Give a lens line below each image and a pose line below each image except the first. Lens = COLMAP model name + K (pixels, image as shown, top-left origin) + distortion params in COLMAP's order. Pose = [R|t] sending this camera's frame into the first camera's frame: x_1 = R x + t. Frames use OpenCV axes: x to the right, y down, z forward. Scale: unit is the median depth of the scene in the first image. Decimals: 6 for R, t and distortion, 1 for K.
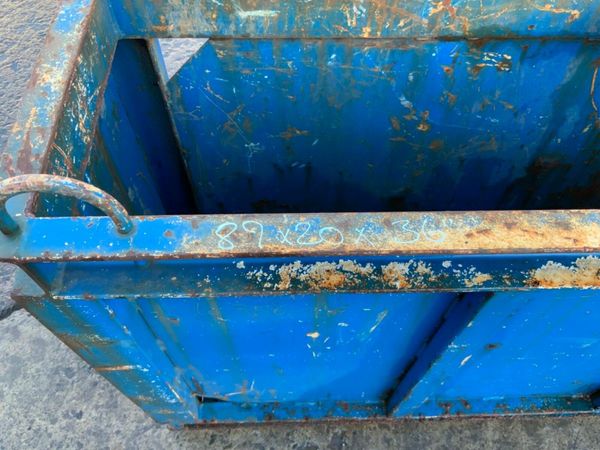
lens RADIAL K [[500.3, 0, 298.3], [0, 500.3, 225.6], [0, 0, 1]] dist [0.060893, -0.114730]
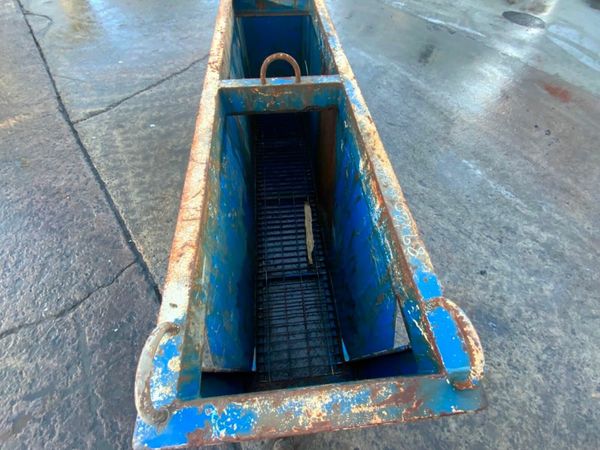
lens RADIAL K [[243.3, 0, 297.6], [0, 243.3, 226.1], [0, 0, 1]] dist [-0.004439, -0.003999]
pose [[-0.068770, -0.860501, 0.504785, -0.437737], [0.849066, 0.215175, 0.482480, -0.732217], [-0.523792, 0.461776, 0.715825, 0.463772]]
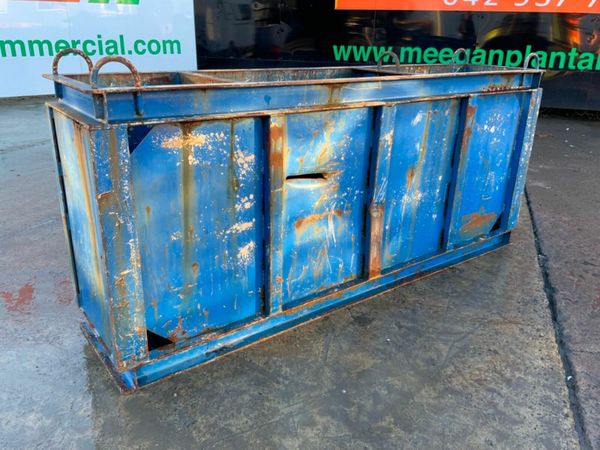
lens RADIAL K [[500.3, 0, 295.2], [0, 500.3, 225.8], [0, 0, 1]] dist [0.060893, -0.114730]
pose [[-0.815666, 0.173406, -0.551924, 3.863861], [-0.515305, 0.215872, 0.829373, -2.890219], [0.262963, 0.960900, -0.086722, 2.396811]]
